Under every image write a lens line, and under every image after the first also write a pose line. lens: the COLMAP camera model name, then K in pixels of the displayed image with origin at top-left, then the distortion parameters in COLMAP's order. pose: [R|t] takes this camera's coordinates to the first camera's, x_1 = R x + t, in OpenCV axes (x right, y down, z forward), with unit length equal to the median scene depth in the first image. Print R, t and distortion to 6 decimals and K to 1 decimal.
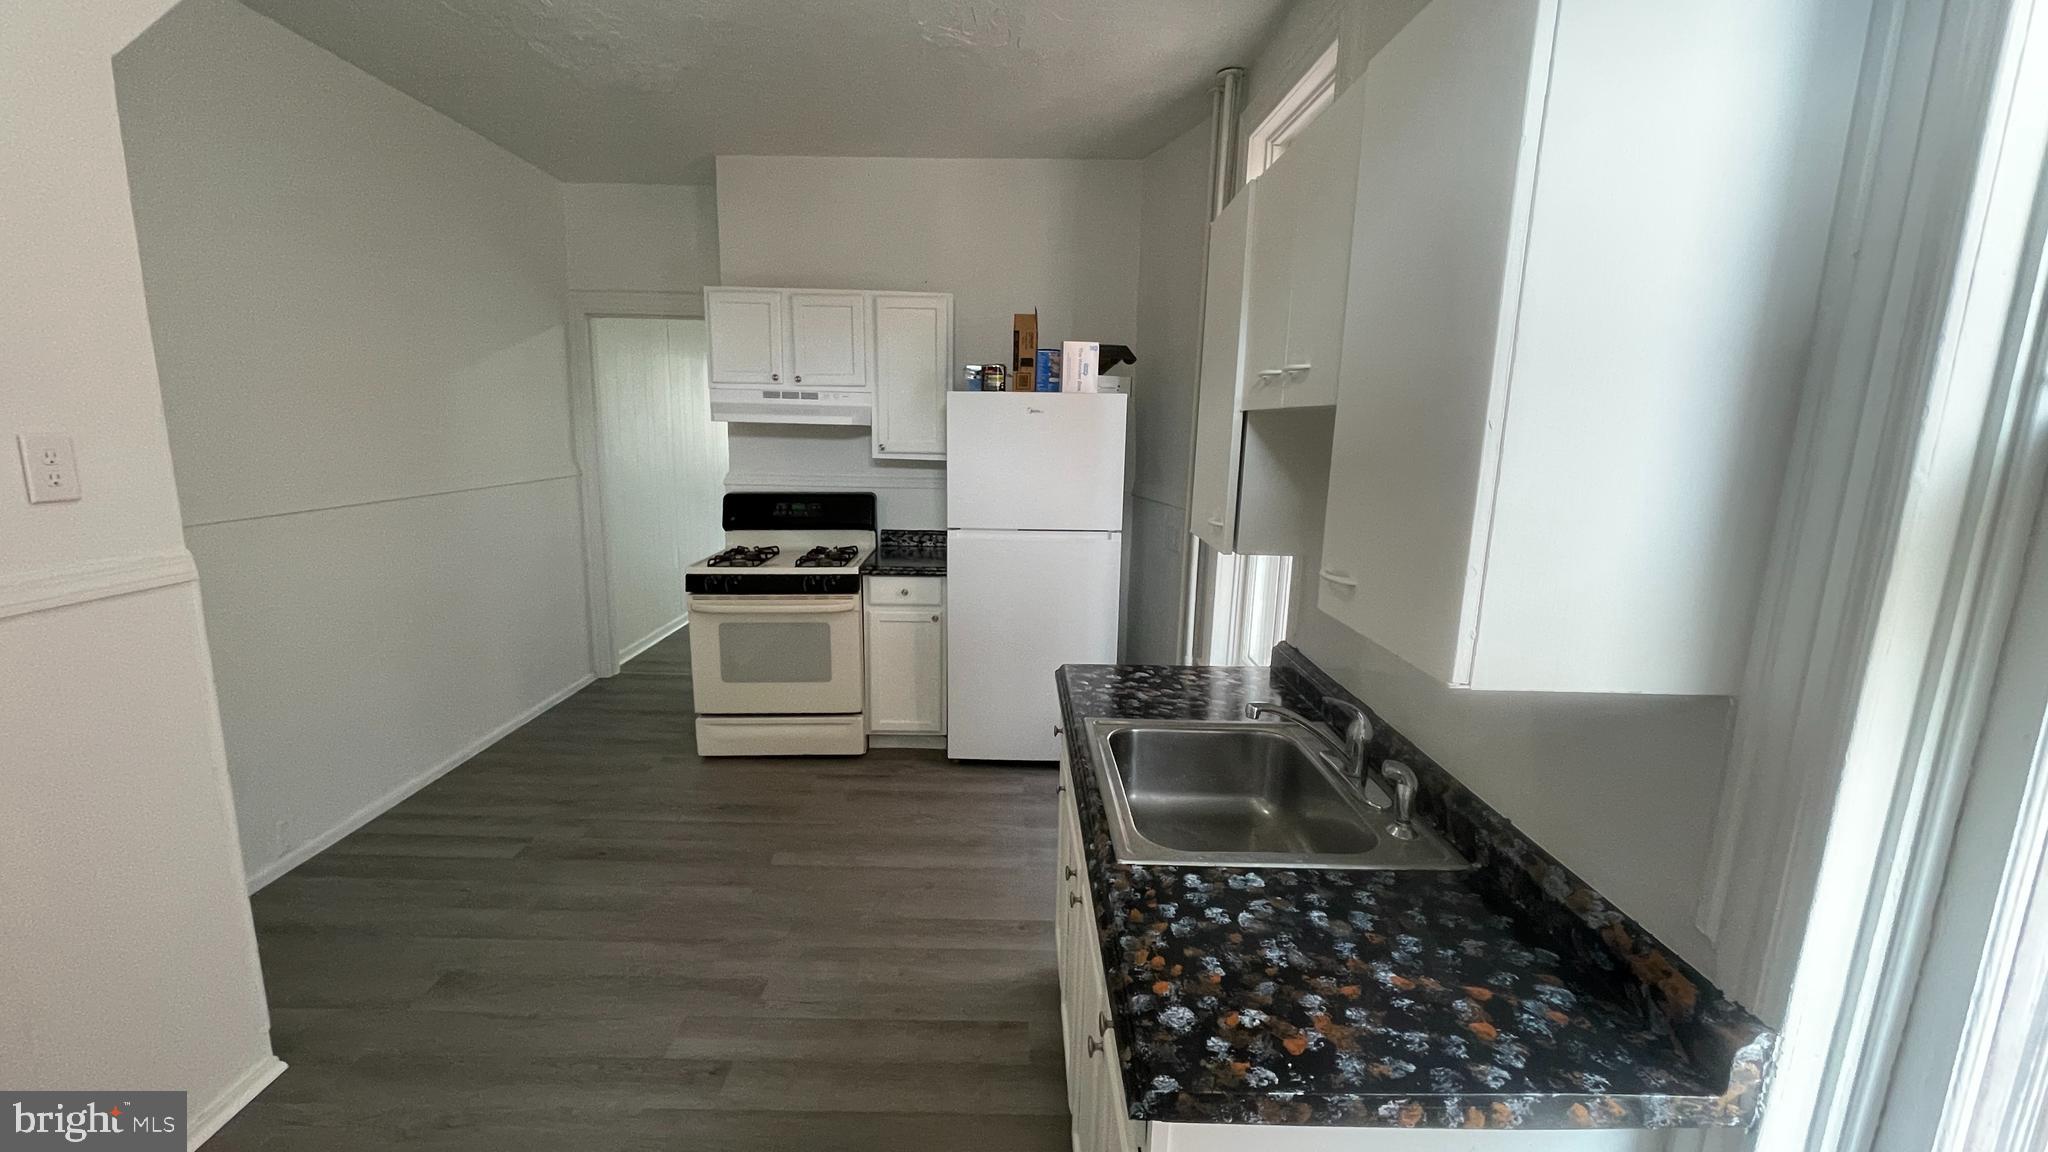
lens RADIAL K [[818.6, 0, 1018.4], [0, 818.6, 572.7], [0, 0, 1]] dist [-0.008050, -0.000338]
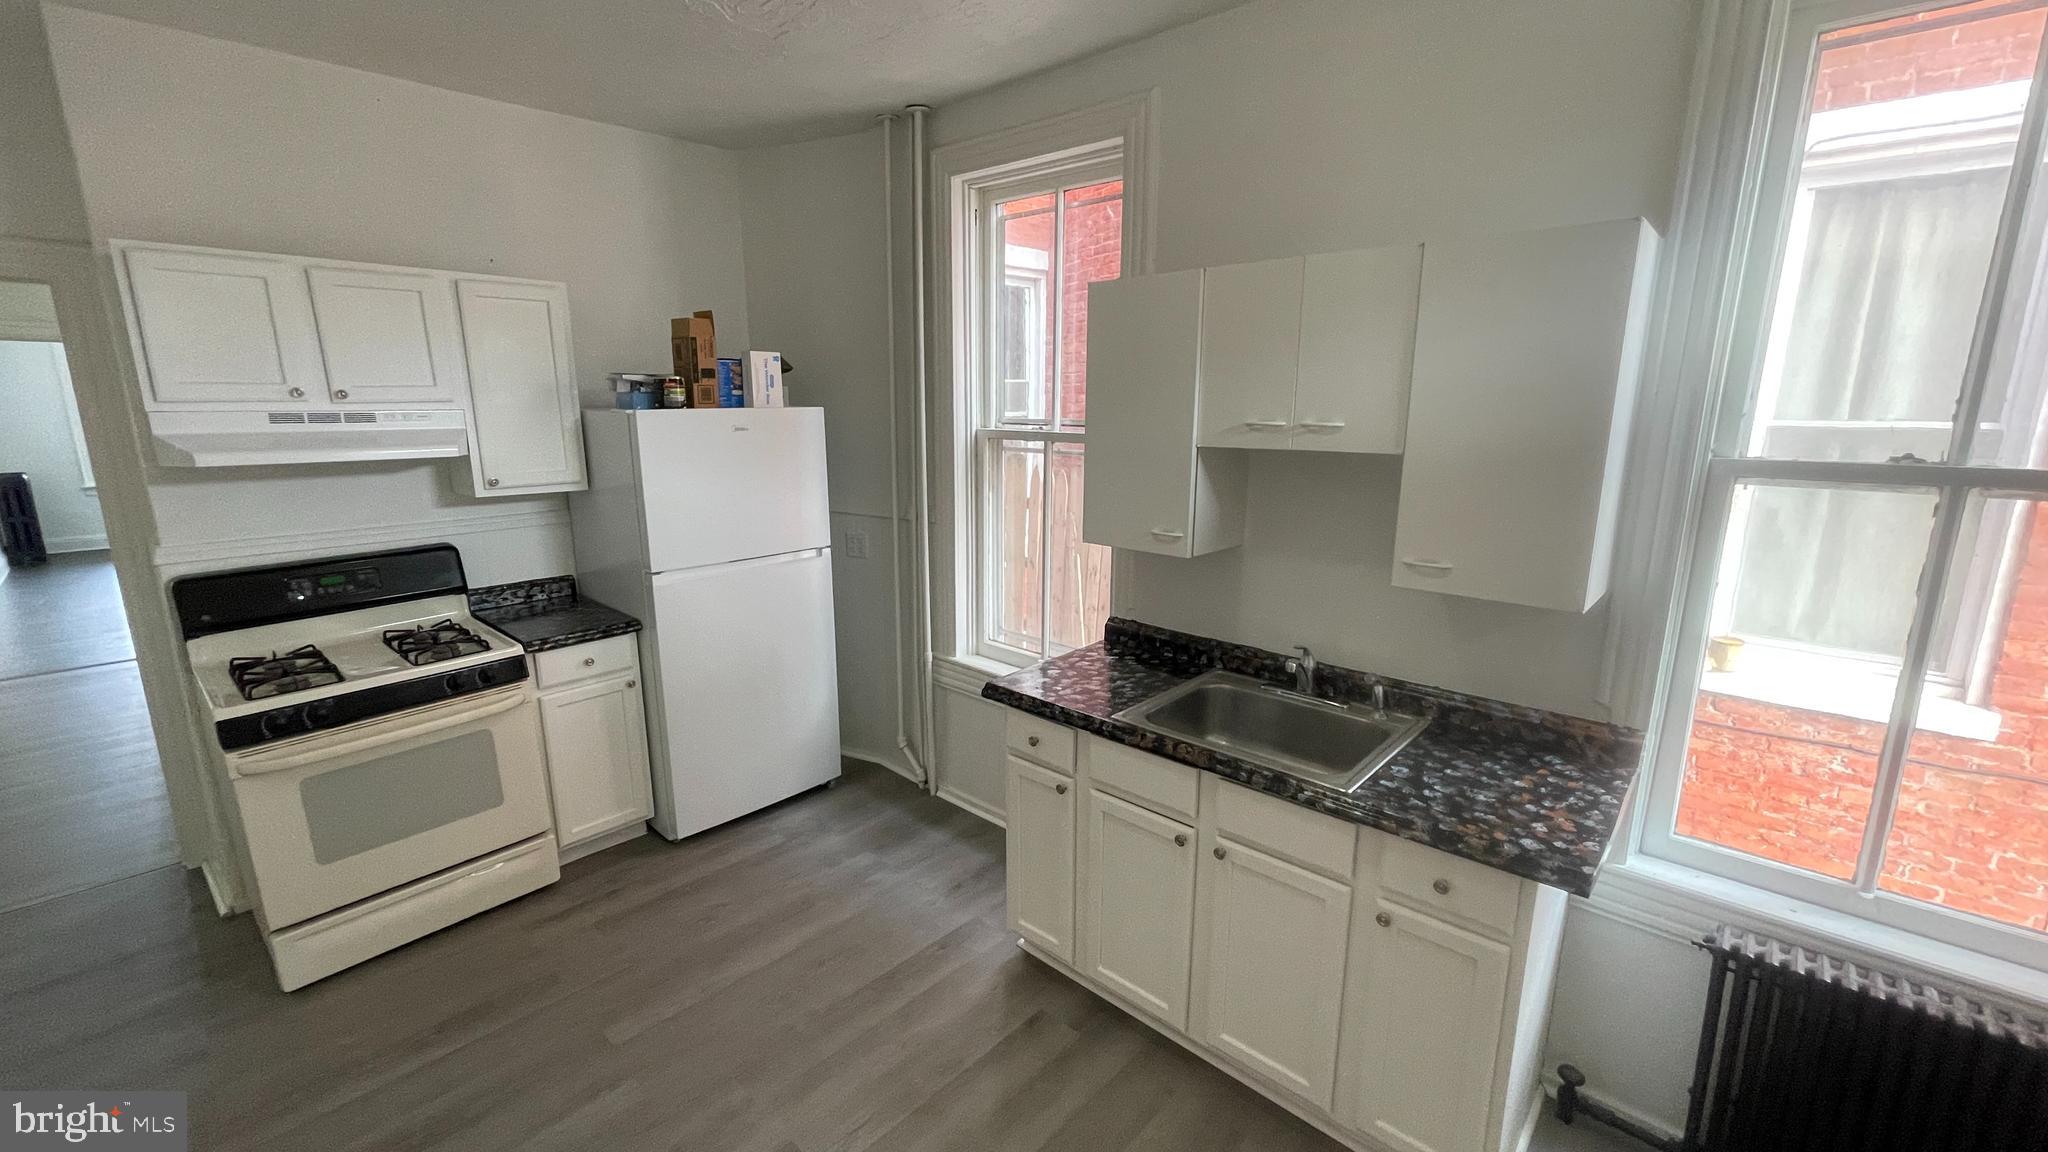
lens RADIAL K [[818.6, 0, 1020.2], [0, 818.6, 570.7], [0, 0, 1]] dist [-0.008050, -0.000338]
pose [[0.684879, -0.170720, 0.708375, -0.403869], [0.146354, 0.984584, 0.095787, -0.079049], [-0.713808, 0.038072, 0.699306, 0.142514]]
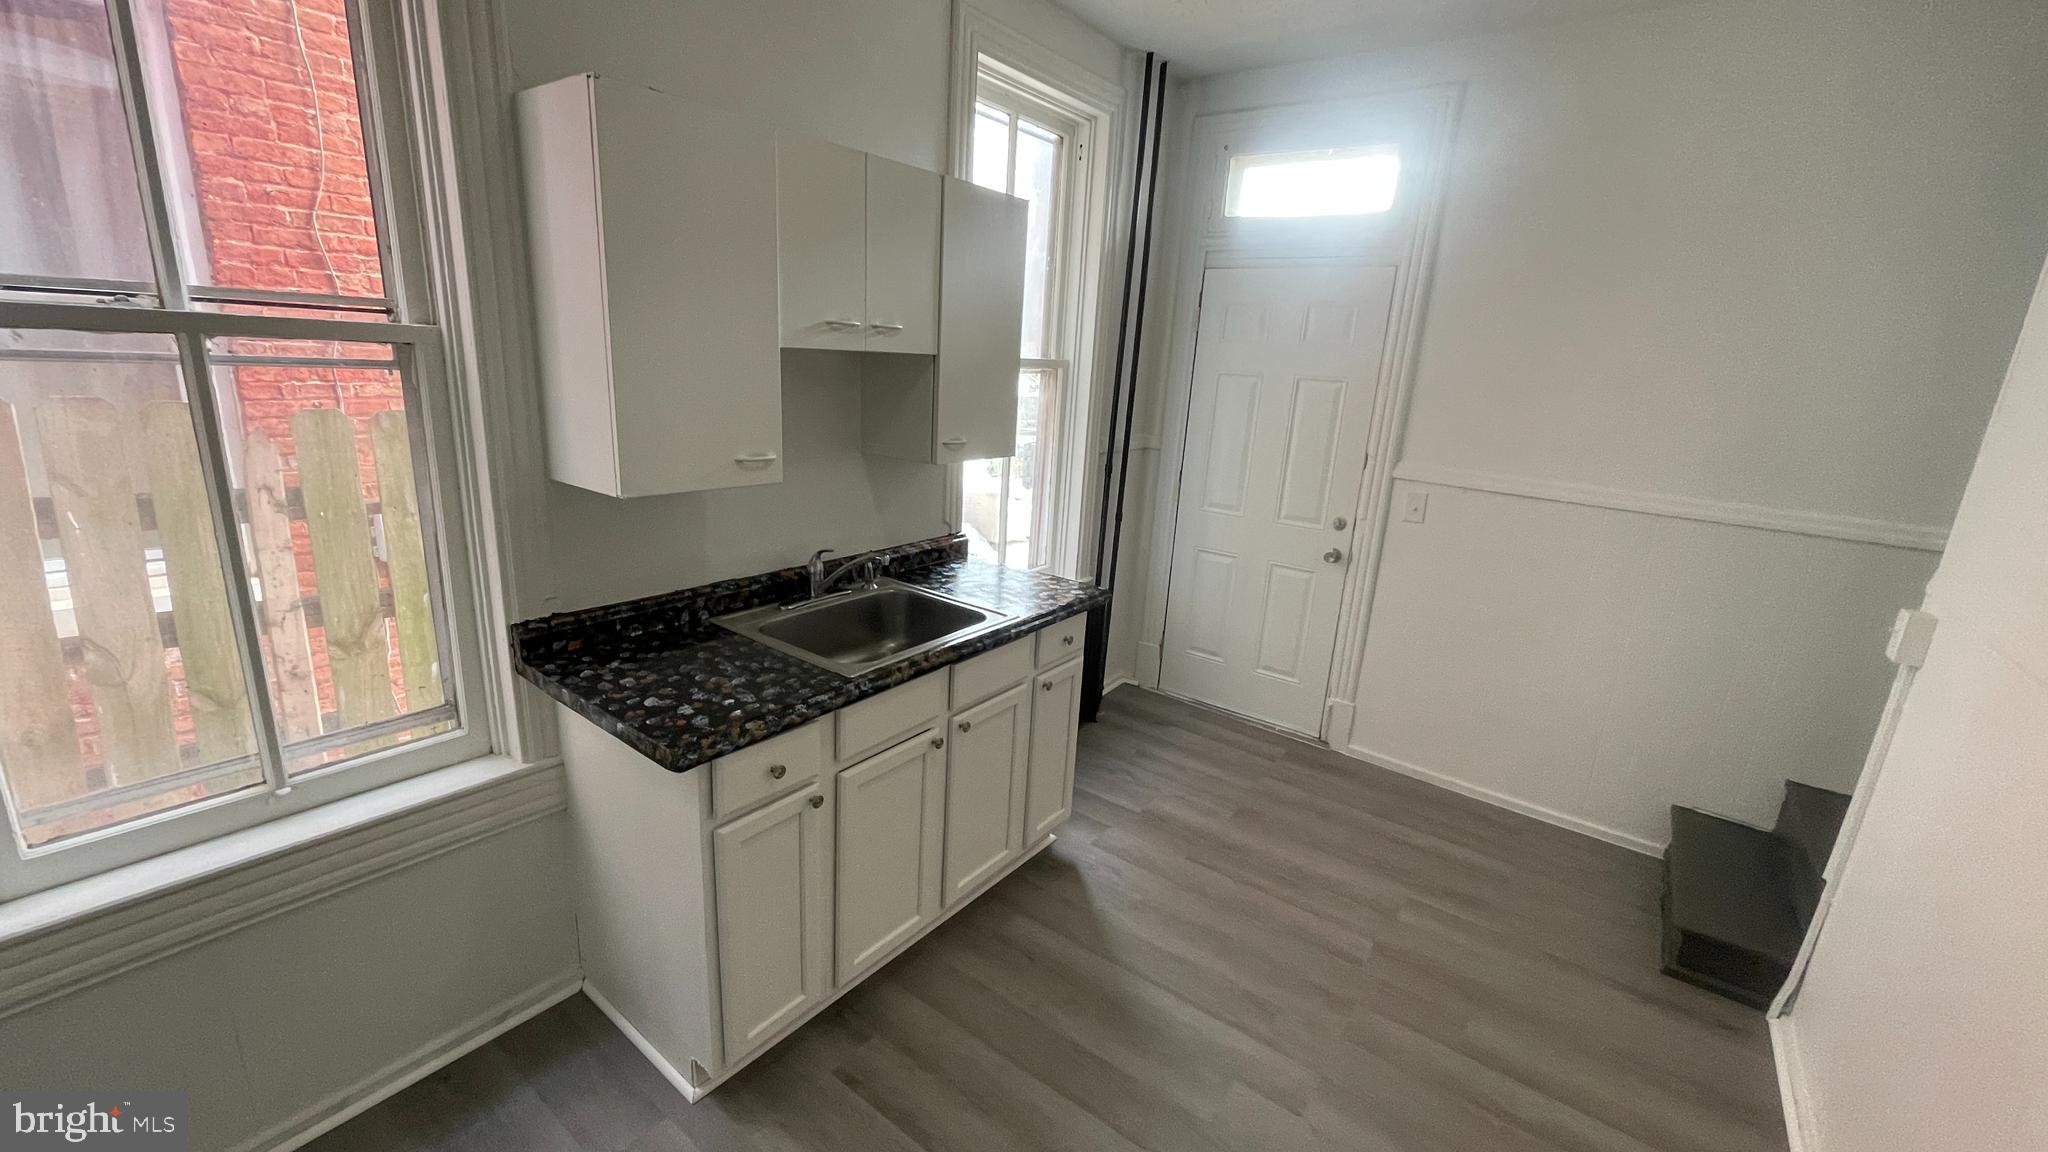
lens RADIAL K [[818.6, 0, 1014.5], [0, 818.6, 576.3], [0, 0, 1]] dist [-0.008050, -0.000338]
pose [[-0.790071, -0.226228, 0.569744, -0.307229], [0.033948, 0.911840, 0.409140, -0.164614], [-0.612074, 0.342592, -0.712738, 0.785088]]
